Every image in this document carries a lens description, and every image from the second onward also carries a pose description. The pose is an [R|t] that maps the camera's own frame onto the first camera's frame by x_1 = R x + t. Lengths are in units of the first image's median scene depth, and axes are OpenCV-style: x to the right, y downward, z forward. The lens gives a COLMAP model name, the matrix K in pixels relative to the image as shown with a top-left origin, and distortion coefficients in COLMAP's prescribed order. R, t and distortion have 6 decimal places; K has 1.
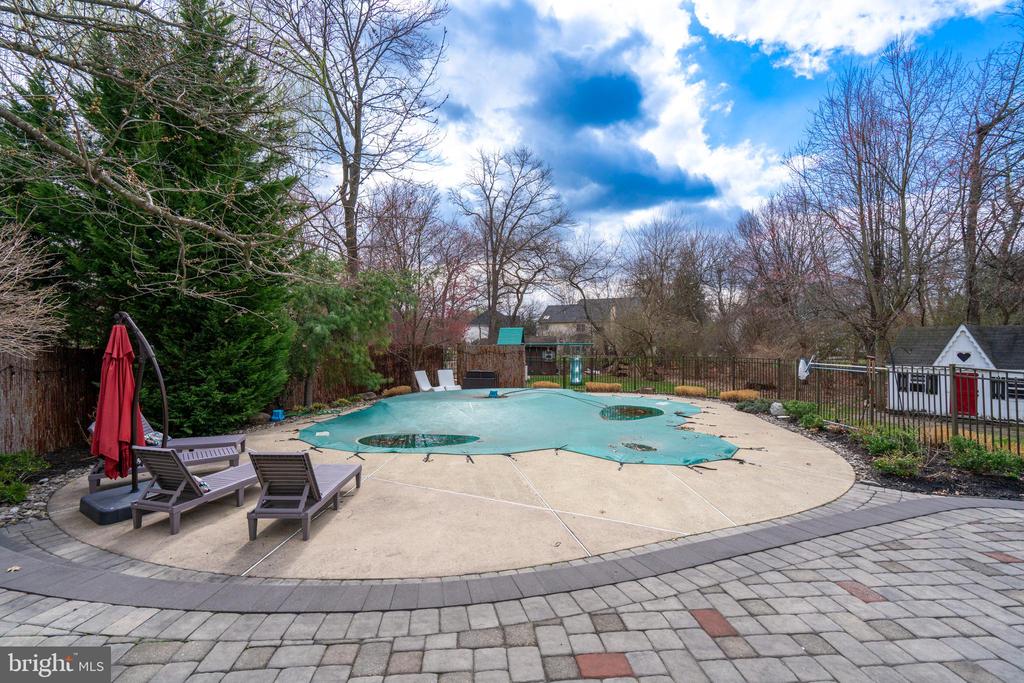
lens RADIAL K [[453.9, 0, 508.7], [0, 453.9, 340.3], [0, 0, 1]] dist [-0.002032, 0.000008]
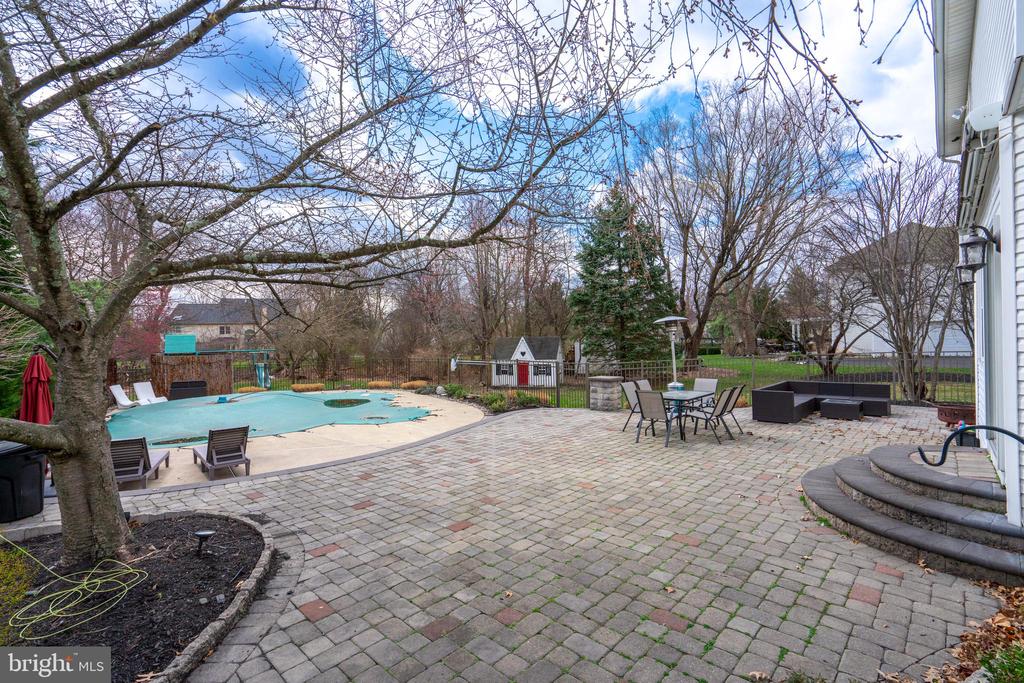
lens RADIAL K [[453.9, 0, 512.6], [0, 453.9, 340.8], [0, 0, 1]] dist [-0.002032, 0.000008]
pose [[0.729443, -0.010228, 0.683965, -0.286173], [0.010825, 0.999936, 0.003409, -0.023597], [-0.683955, 0.004917, 0.729507, -0.313478]]
